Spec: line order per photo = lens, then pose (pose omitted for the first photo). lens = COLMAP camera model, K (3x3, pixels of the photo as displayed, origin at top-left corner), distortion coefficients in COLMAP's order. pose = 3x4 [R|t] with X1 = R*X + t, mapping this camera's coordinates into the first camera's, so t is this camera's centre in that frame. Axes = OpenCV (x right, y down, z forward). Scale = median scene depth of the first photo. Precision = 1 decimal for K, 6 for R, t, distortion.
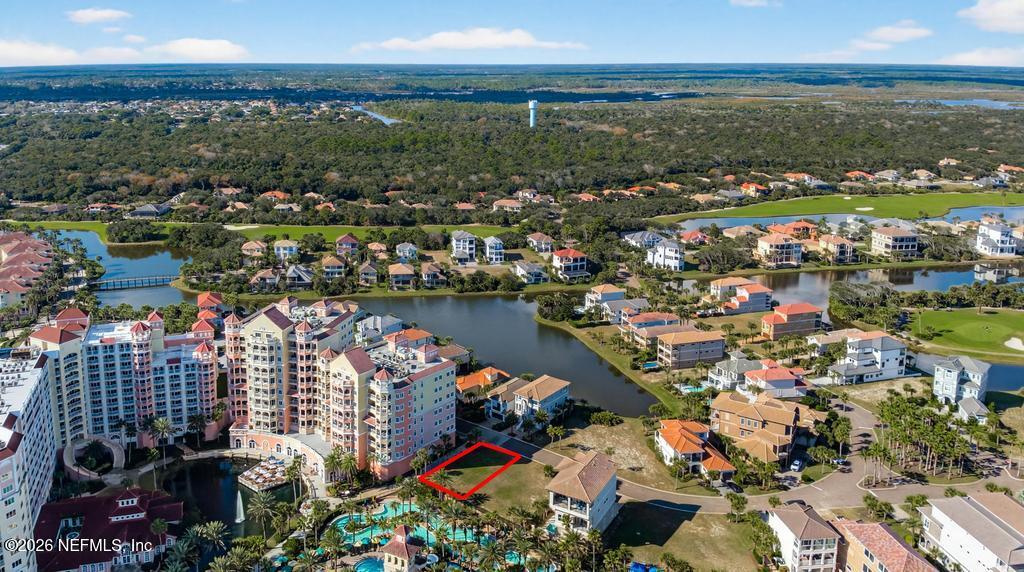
lens RADIAL K [[749.0, 0, 512.0], [0, 749.0, 286.0], [0, 0, 1]] dist [0.022061, -0.000458]
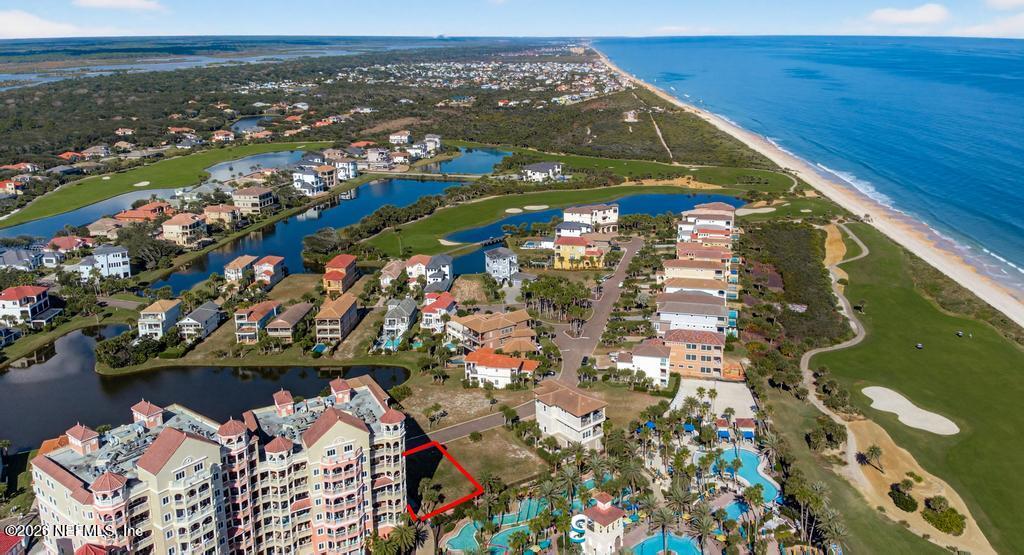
lens RADIAL K [[747.7, 0, 512.0], [0, 747.7, 277.5], [0, 0, 1]] dist [-0.000735, -0.001060]
pose [[0.336747, -0.282141, 0.898331, -0.384055], [0.265373, 0.943816, 0.196949, -0.068788], [-0.903426, 0.172071, 0.392699, 0.256515]]
